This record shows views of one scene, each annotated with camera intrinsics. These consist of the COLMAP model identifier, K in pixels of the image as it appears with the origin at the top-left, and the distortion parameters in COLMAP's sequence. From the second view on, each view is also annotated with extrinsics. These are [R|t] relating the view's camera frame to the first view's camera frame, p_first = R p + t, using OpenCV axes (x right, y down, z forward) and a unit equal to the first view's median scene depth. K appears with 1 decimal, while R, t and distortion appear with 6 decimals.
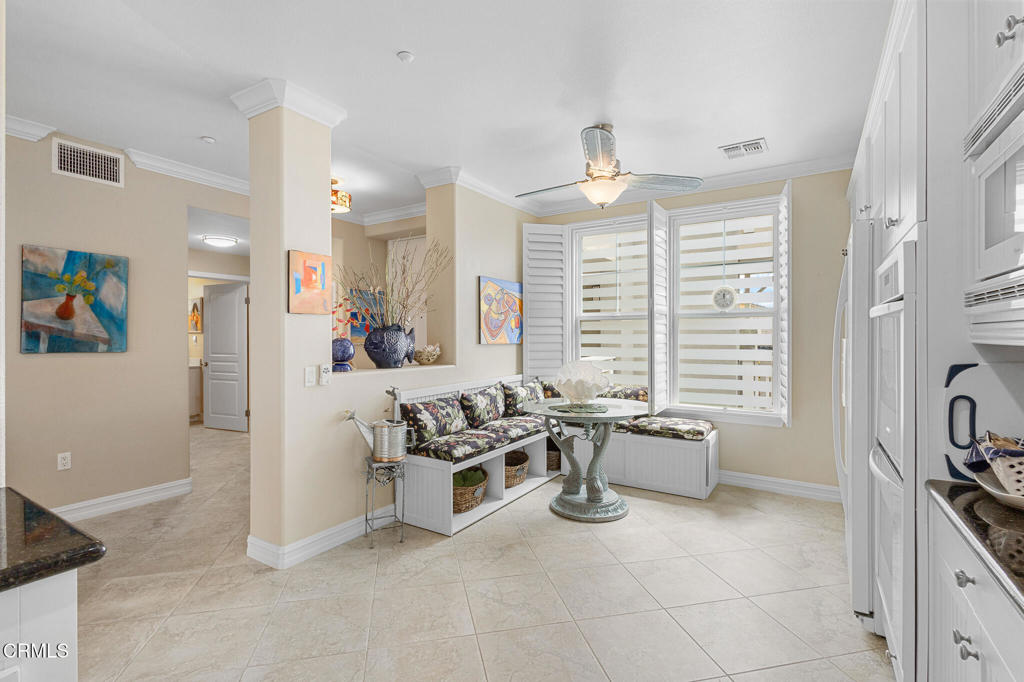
lens RADIAL K [[472.8, 0, 510.3], [0, 472.8, 336.6], [0, 0, 1]] dist [0.007896, -0.000576]
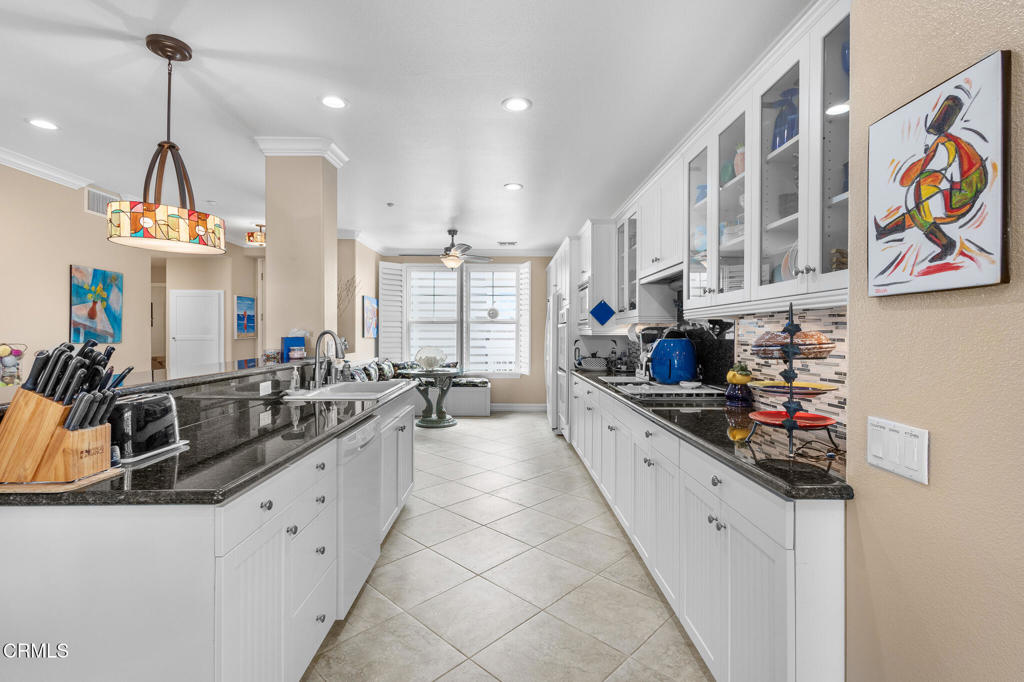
lens RADIAL K [[472.8, 0, 512.8], [0, 472.8, 337.5], [0, 0, 1]] dist [0.007896, -0.000576]
pose [[0.837256, -0.000397, 0.546810, -0.629499], [-0.003098, 0.999980, 0.005469, 0.005599], [-0.546802, -0.006273, 0.837239, -0.762885]]
